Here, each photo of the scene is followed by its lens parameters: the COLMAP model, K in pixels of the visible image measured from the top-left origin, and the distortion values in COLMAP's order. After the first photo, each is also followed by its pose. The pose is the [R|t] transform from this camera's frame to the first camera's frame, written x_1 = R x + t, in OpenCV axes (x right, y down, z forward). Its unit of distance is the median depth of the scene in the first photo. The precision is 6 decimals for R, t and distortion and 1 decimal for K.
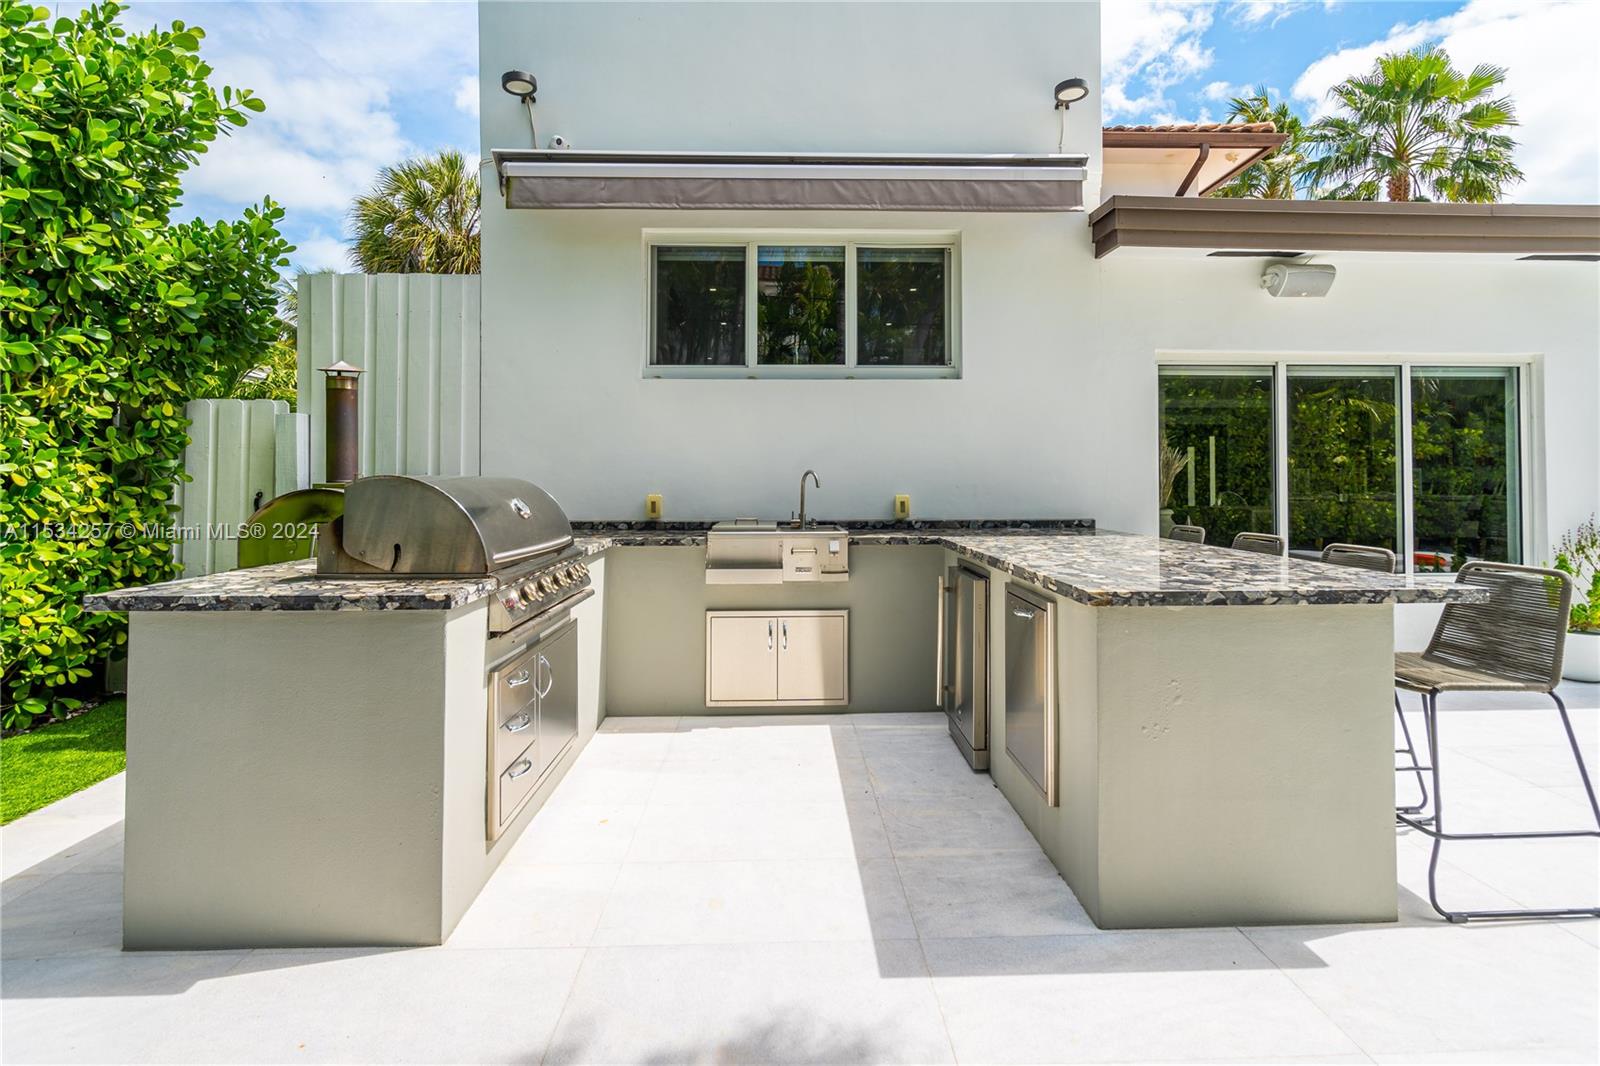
lens RADIAL K [[751.8, 0, 796.8], [0, 751.8, 460.8], [0, 0, 1]] dist [-0.000495, 0.000117]
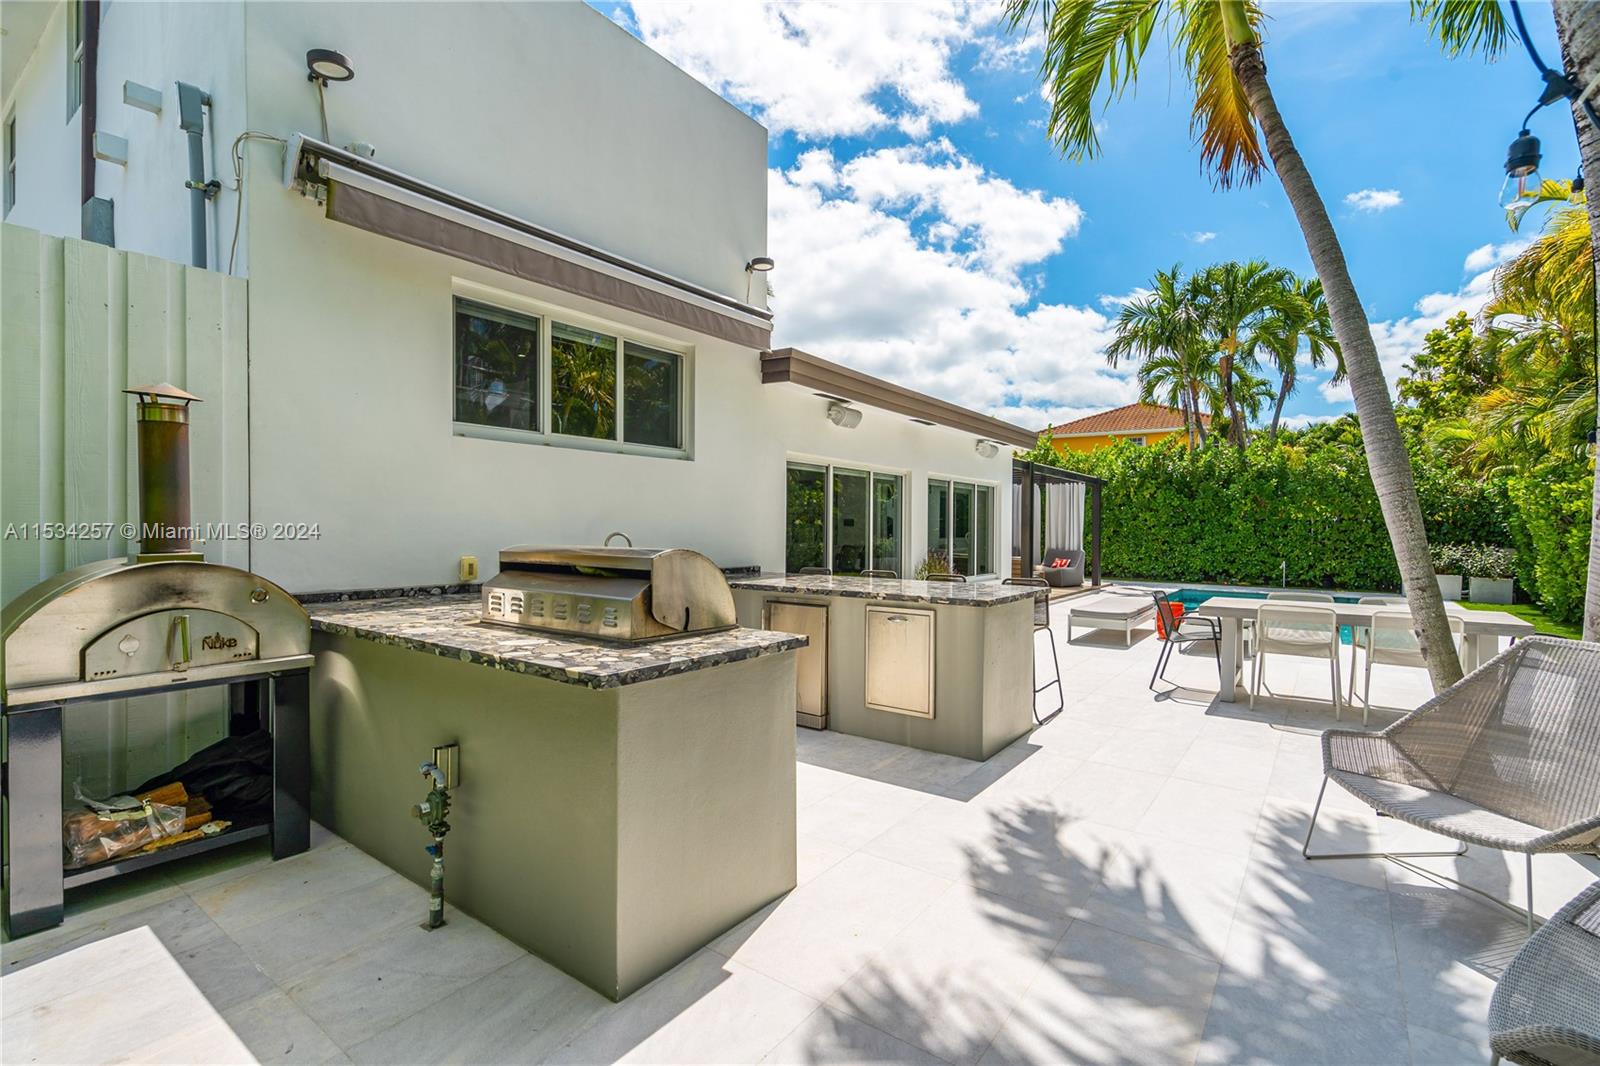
lens RADIAL K [[742.5, 0, 805.2], [0, 742.5, 524.2], [0, 0, 1]] dist [0.000052, 0.000522]
pose [[0.608607, 0.008333, 0.793428, -0.671937], [-0.028548, 0.999527, 0.011400, -0.020154], [-0.792958, -0.029589, 0.608558, 0.068423]]
